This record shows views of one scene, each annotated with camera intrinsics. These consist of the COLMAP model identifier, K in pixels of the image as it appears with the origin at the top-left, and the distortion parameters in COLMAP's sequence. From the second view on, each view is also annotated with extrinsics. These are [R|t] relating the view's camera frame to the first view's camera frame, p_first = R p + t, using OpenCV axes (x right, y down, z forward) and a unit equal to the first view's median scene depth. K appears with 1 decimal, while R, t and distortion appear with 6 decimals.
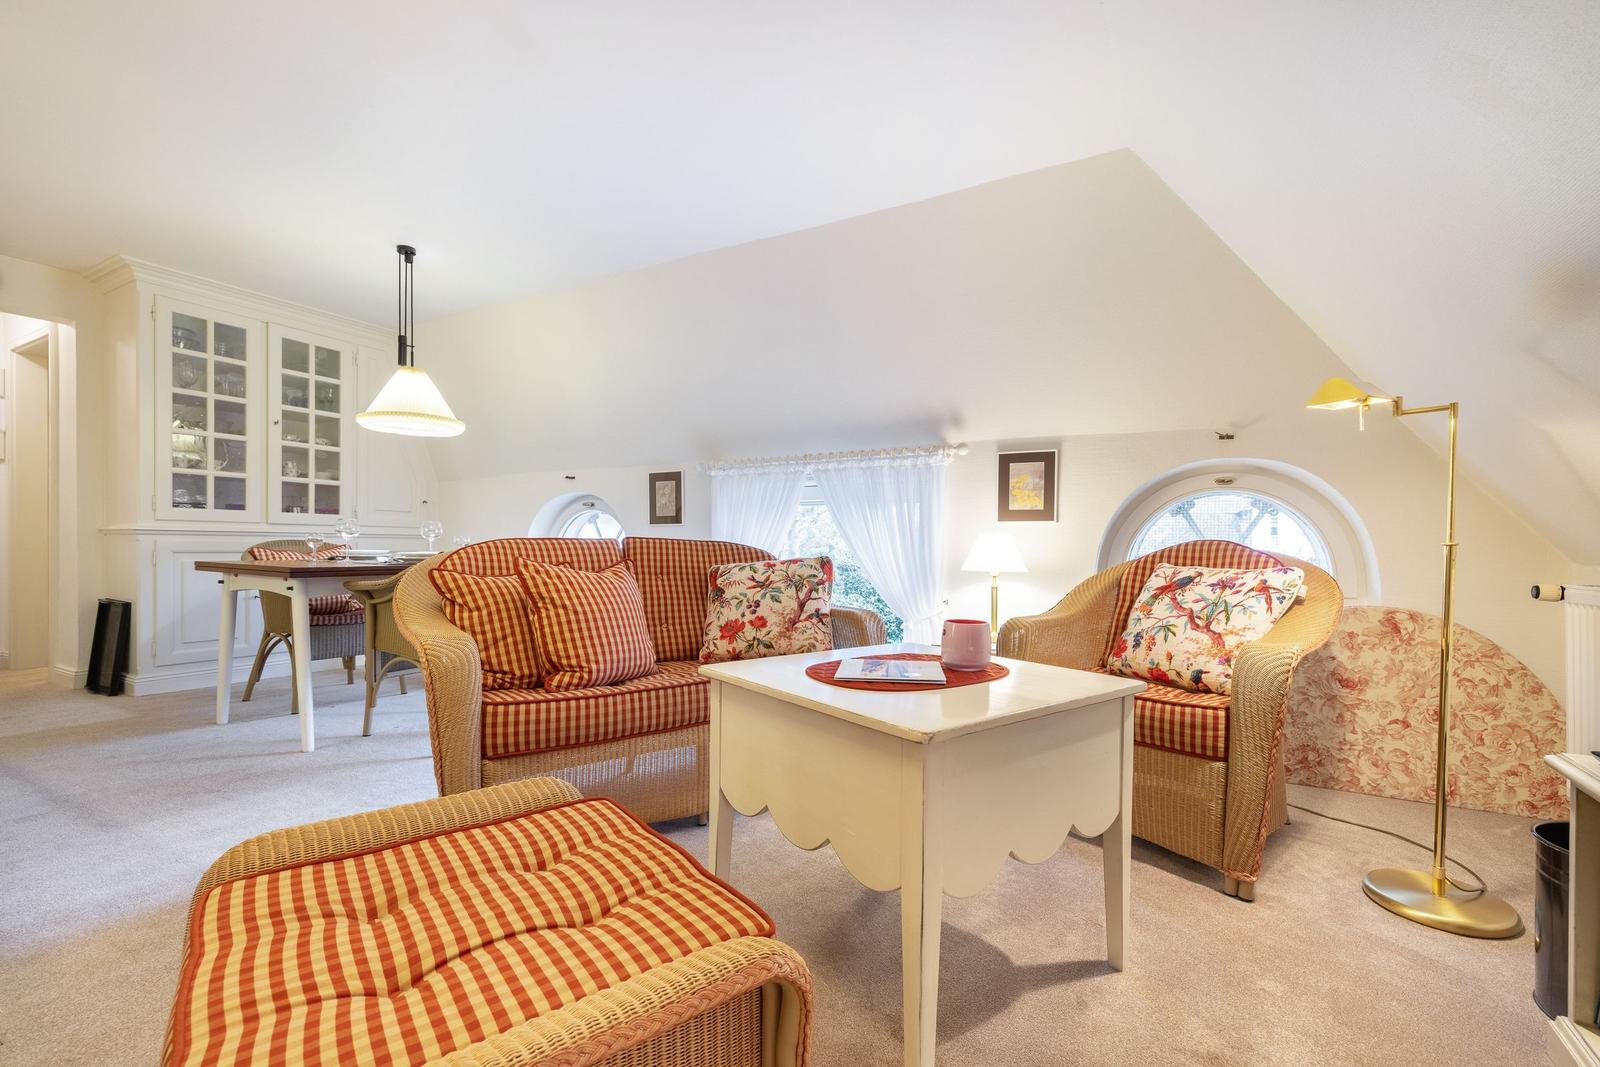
lens RADIAL K [[702.5, 0, 796.0], [0, 702.5, 555.8], [0, 0, 1]] dist [0.000096, 0.000057]
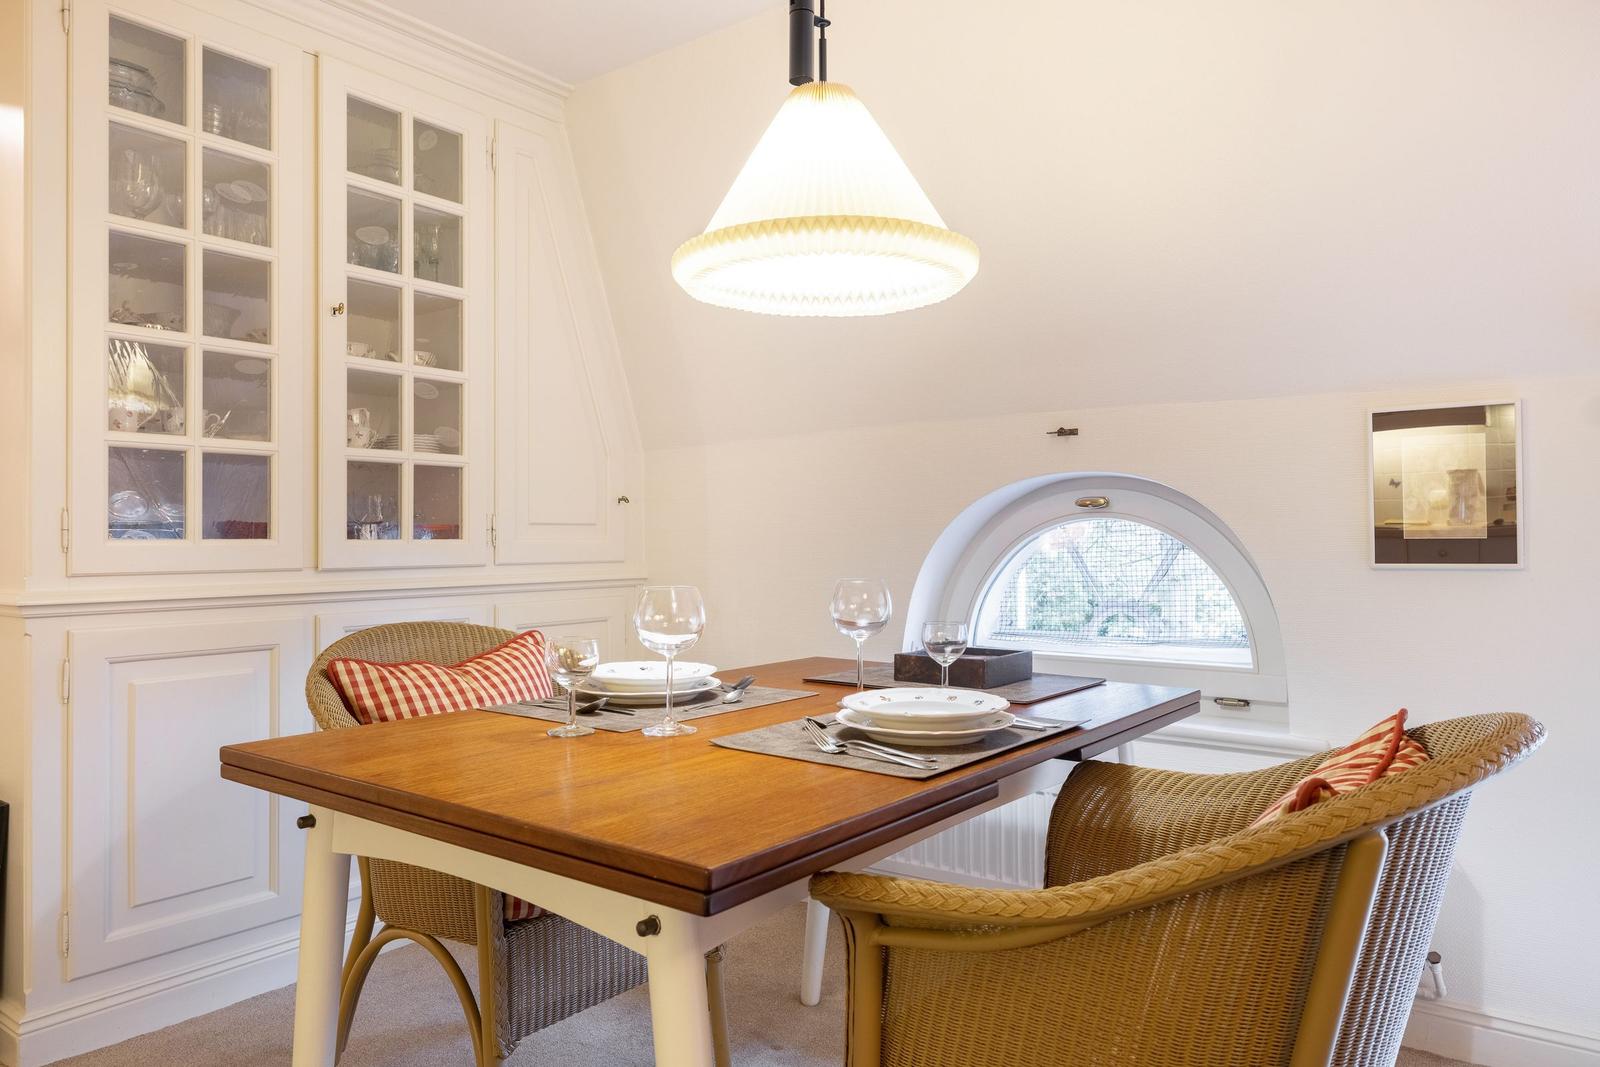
lens RADIAL K [[1176.8, 0, 800.0], [0, 1176.8, 533.5], [0, 0, 1]] dist [0.001071, 0.000177]
pose [[0.989288, -0.013348, -0.145362, -0.403271], [0.010241, 0.999703, -0.022100, -0.050195], [0.145614, 0.020374, 0.989132, 0.406150]]
